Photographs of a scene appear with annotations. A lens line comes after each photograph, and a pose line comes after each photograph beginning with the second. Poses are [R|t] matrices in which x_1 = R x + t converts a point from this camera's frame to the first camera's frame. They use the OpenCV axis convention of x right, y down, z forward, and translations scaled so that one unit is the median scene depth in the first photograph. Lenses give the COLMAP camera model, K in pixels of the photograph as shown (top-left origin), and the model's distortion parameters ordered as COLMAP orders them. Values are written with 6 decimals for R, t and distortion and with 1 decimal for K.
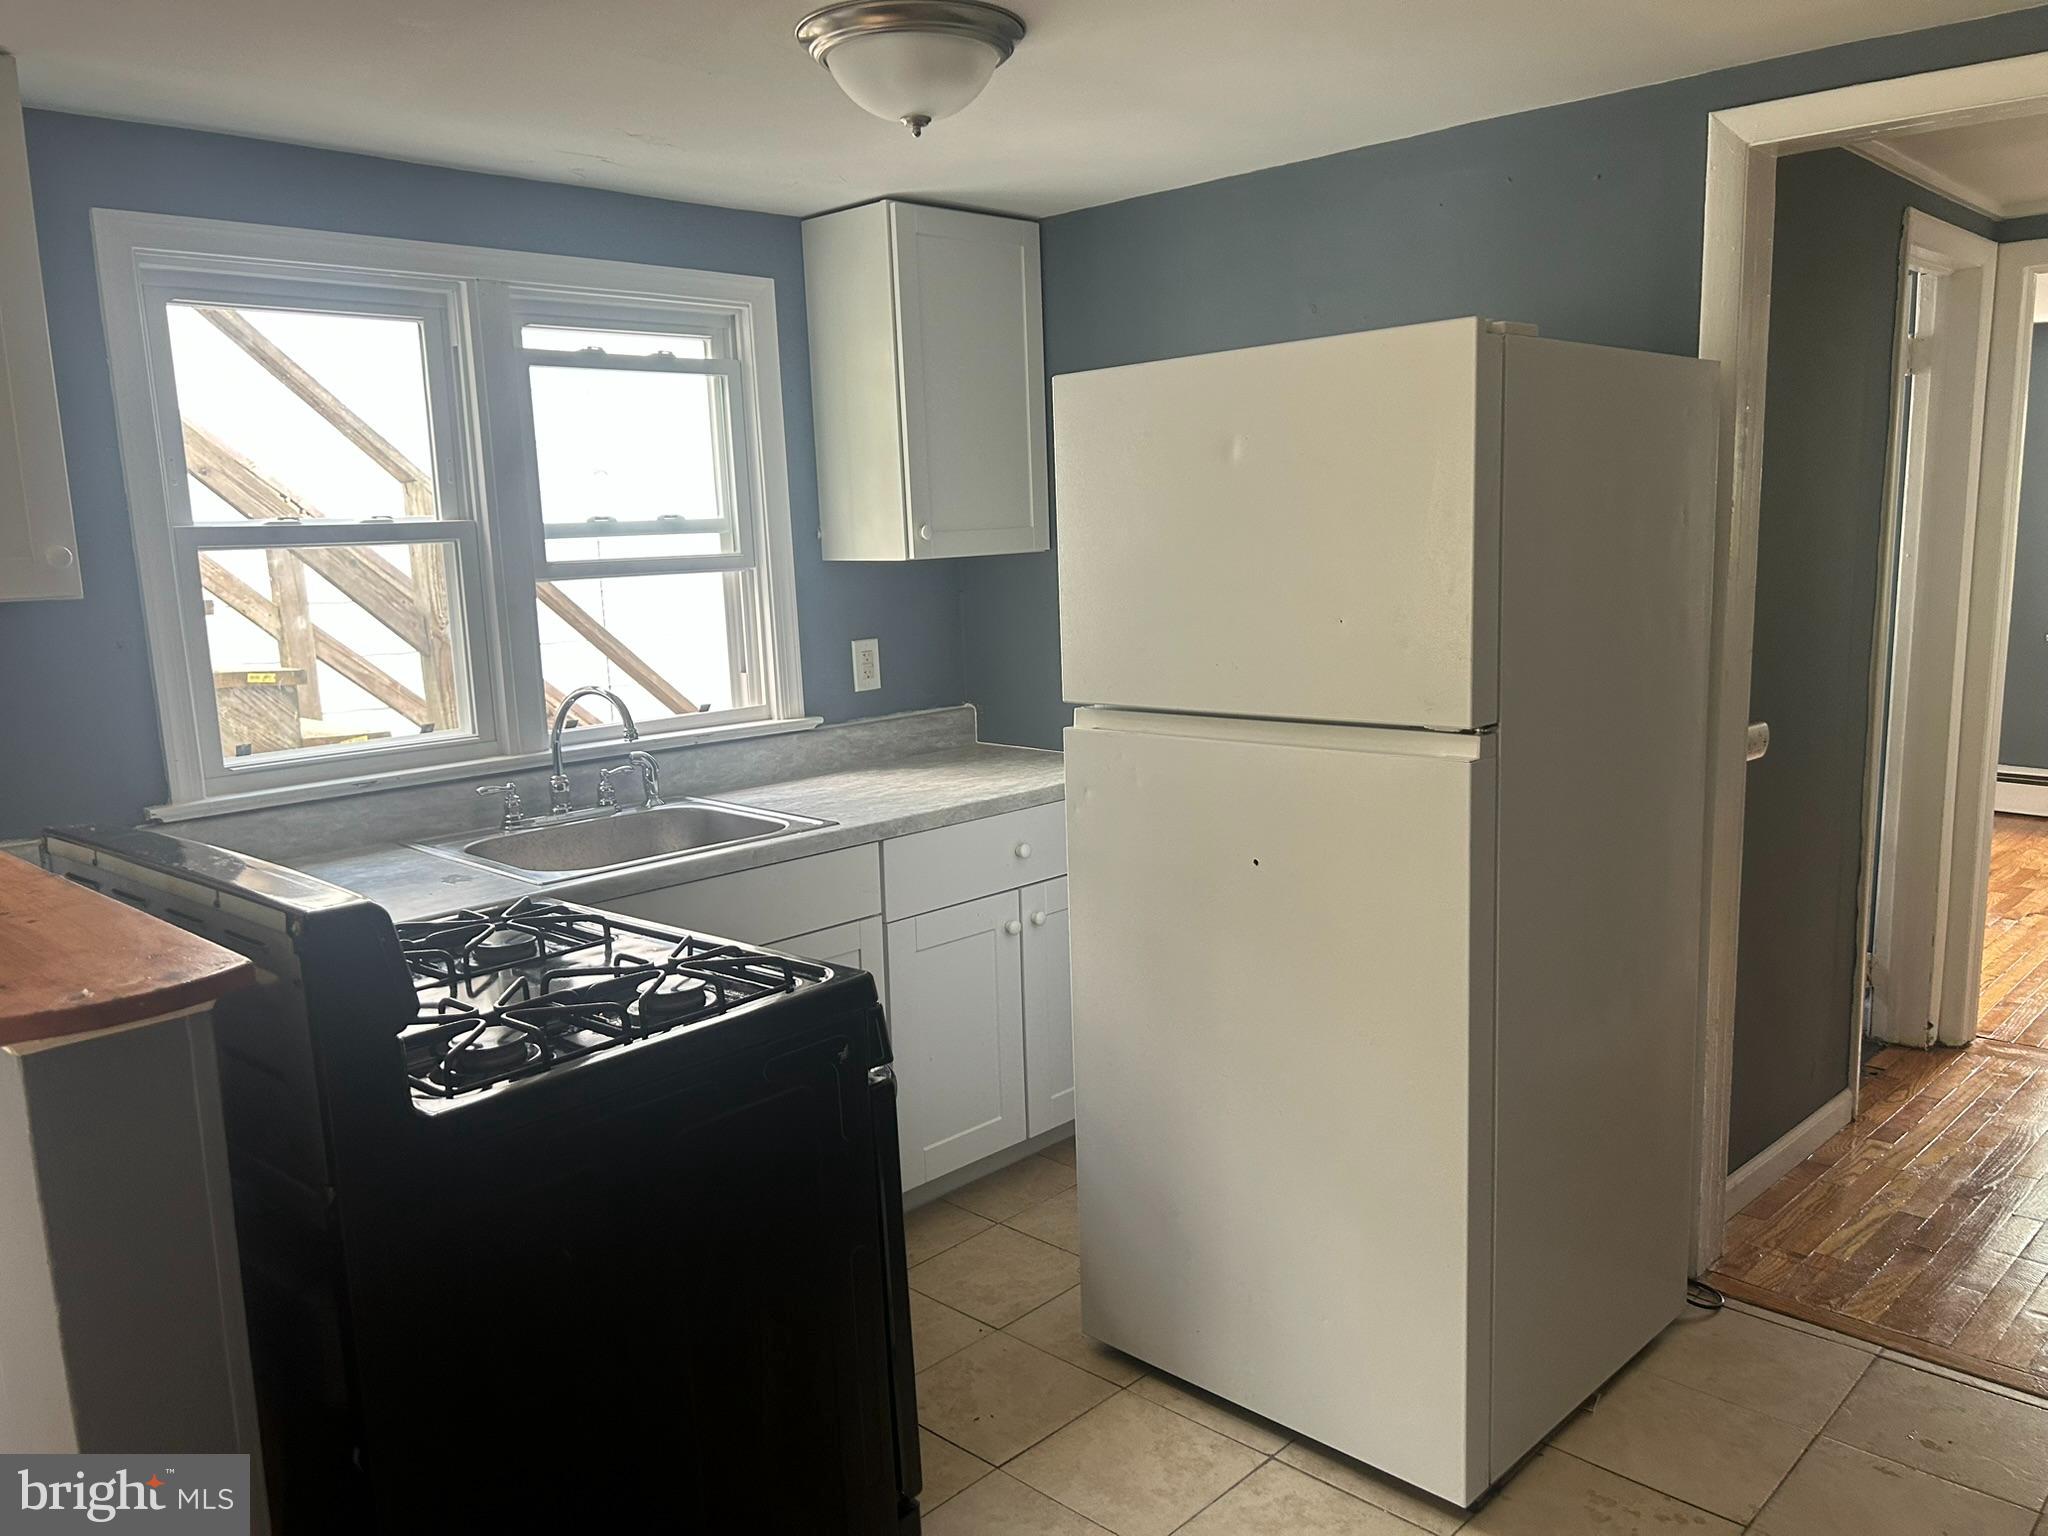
lens RADIAL K [[1572.2, 0, 1023.2], [0, 1572.2, 793.3], [0, 0, 1]] dist [0.104326, -0.113170]
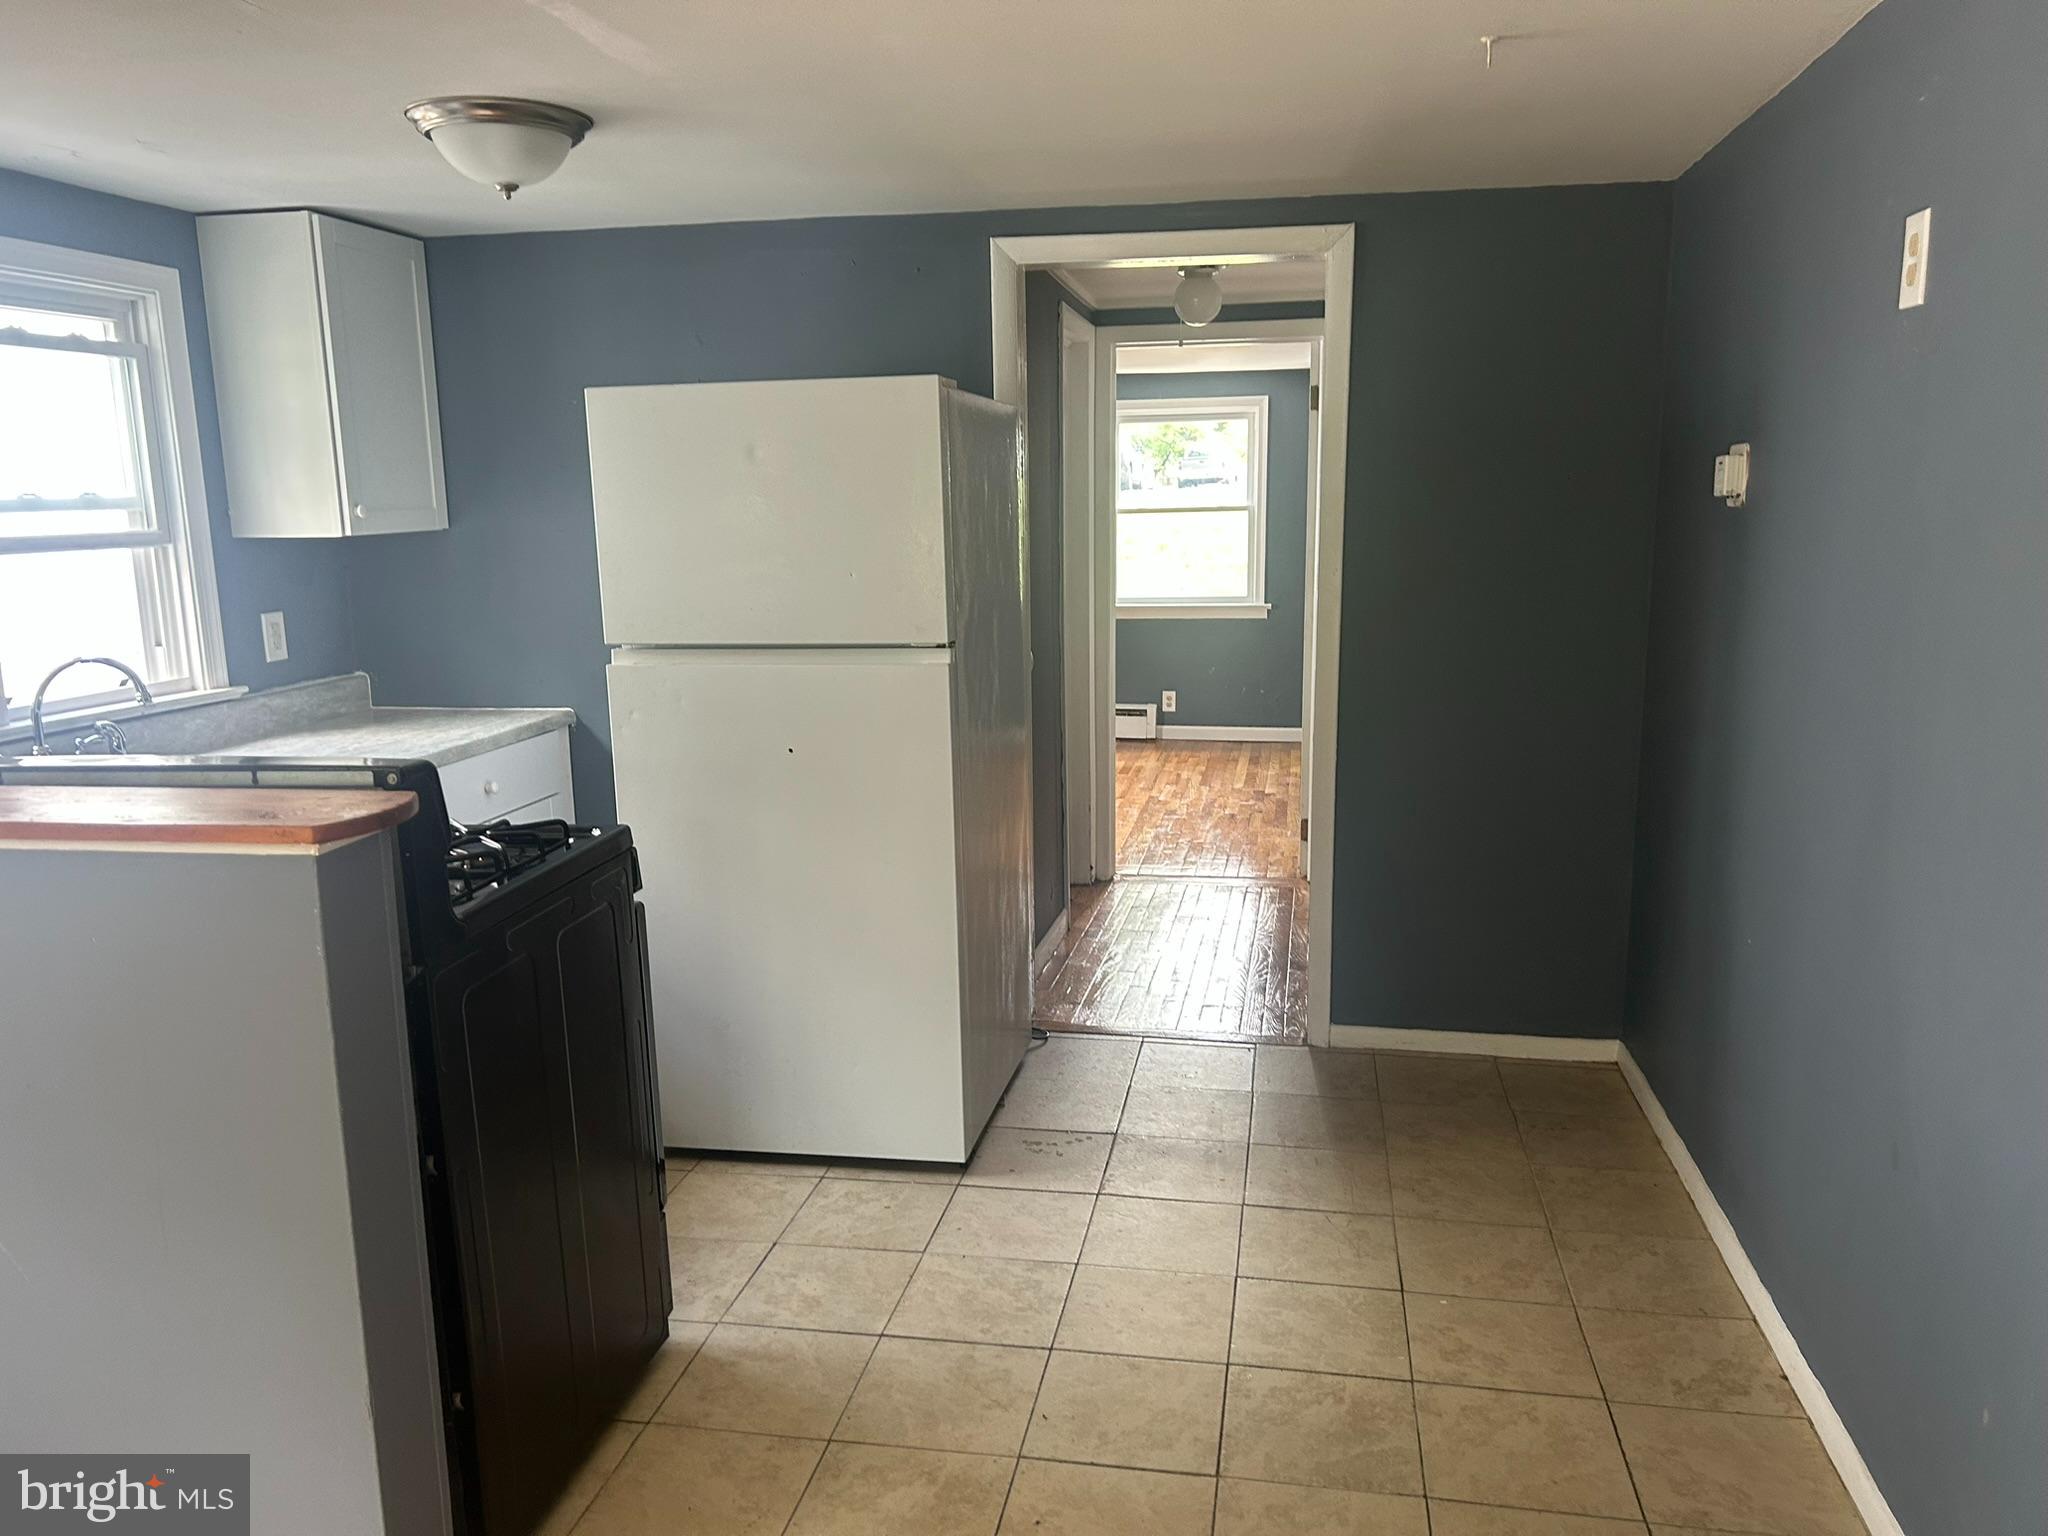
lens RADIAL K [[1572.2, 0, 1023.2], [0, 1572.2, 793.3], [0, 0, 1]] dist [0.104326, -0.113170]
pose [[0.838053, -0.088098, 0.538429, -0.290875], [0.087436, 0.995808, 0.026842, 0.041878], [-0.538537, 0.024583, 0.842243, -0.188977]]
